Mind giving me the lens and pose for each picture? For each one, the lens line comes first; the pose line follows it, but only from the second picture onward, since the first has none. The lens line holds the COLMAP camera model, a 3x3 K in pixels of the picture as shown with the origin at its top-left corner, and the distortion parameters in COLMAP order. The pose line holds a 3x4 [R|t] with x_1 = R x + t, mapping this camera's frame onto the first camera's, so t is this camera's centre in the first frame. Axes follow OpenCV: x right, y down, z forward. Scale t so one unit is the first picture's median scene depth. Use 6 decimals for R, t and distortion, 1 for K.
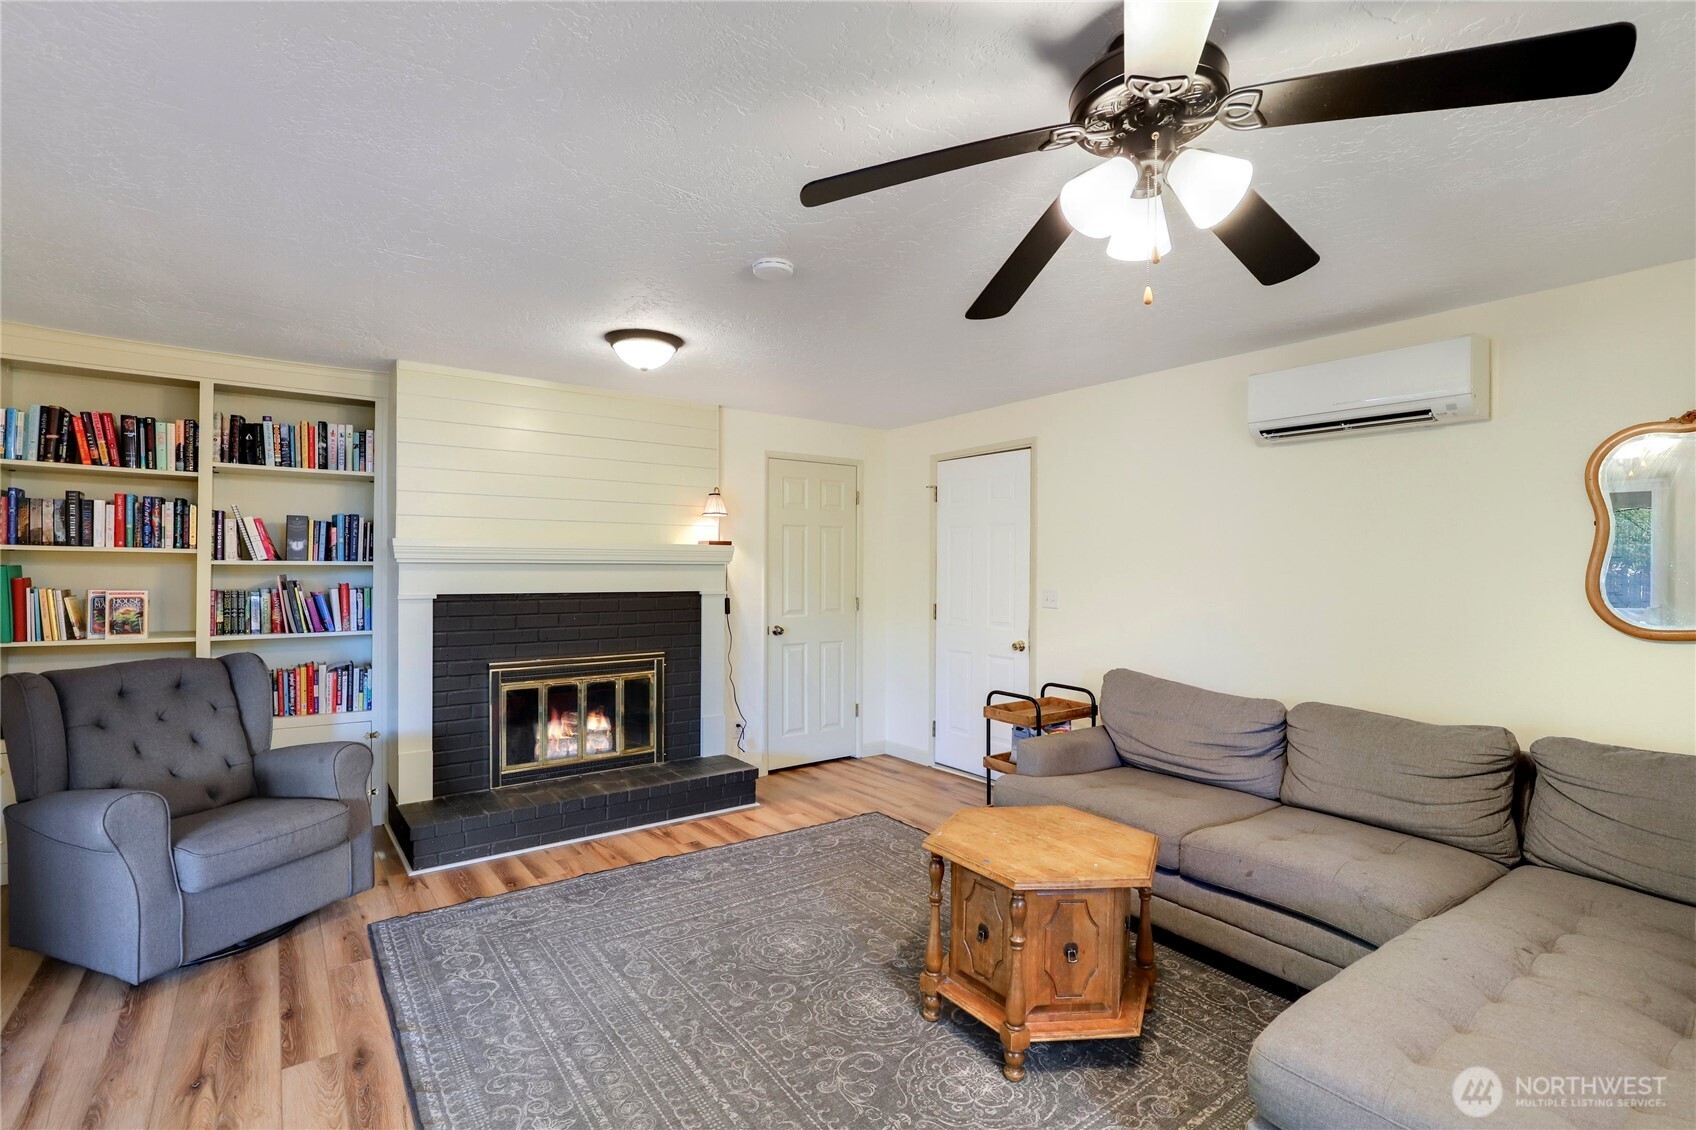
lens RADIAL K [[771.6, 0, 848.0], [0, 771.6, 565.0], [0, 0, 1]] dist [-0.011140, 0.000750]
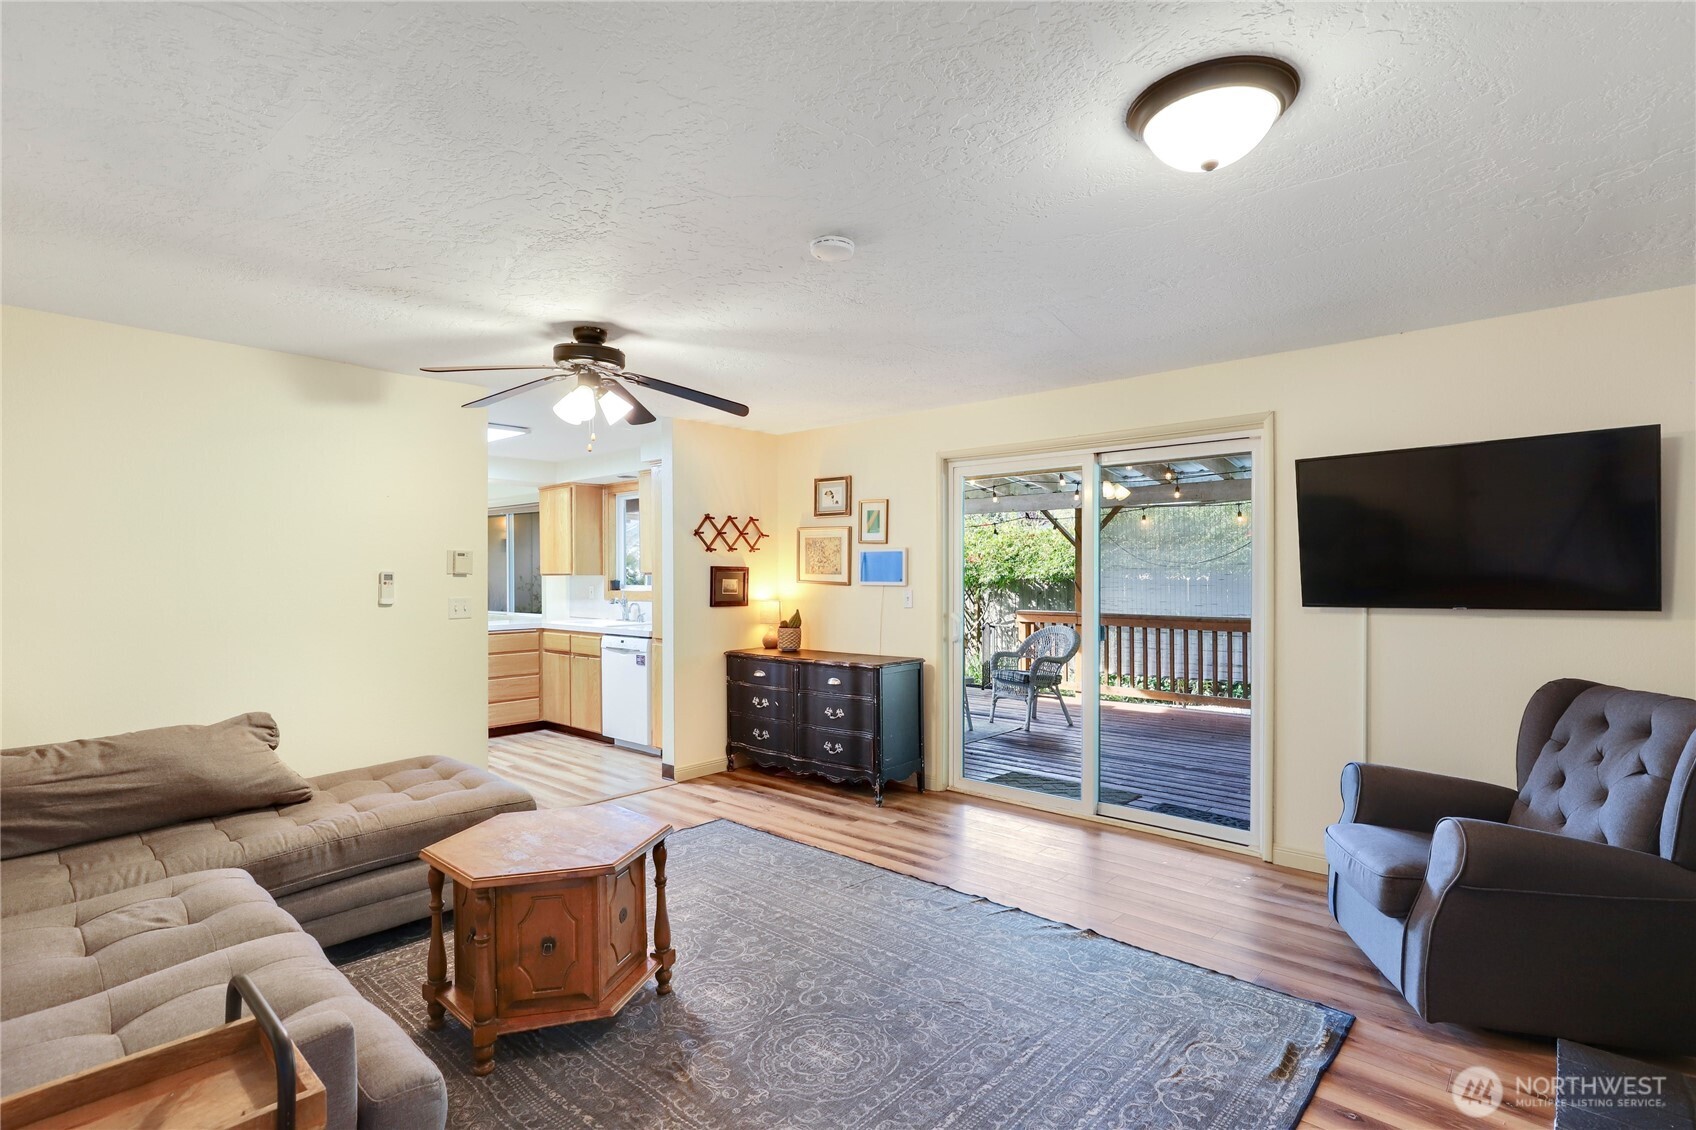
lens RADIAL K [[771.6, 0, 848.0], [0, 771.6, 565.0], [0, 0, 1]] dist [-0.011140, 0.000750]
pose [[-0.977324, -0.003275, -0.211722, 0.080423], [-0.001177, 0.999949, -0.010031, 0.002601], [0.211744, -0.009554, -0.977278, 1.939752]]
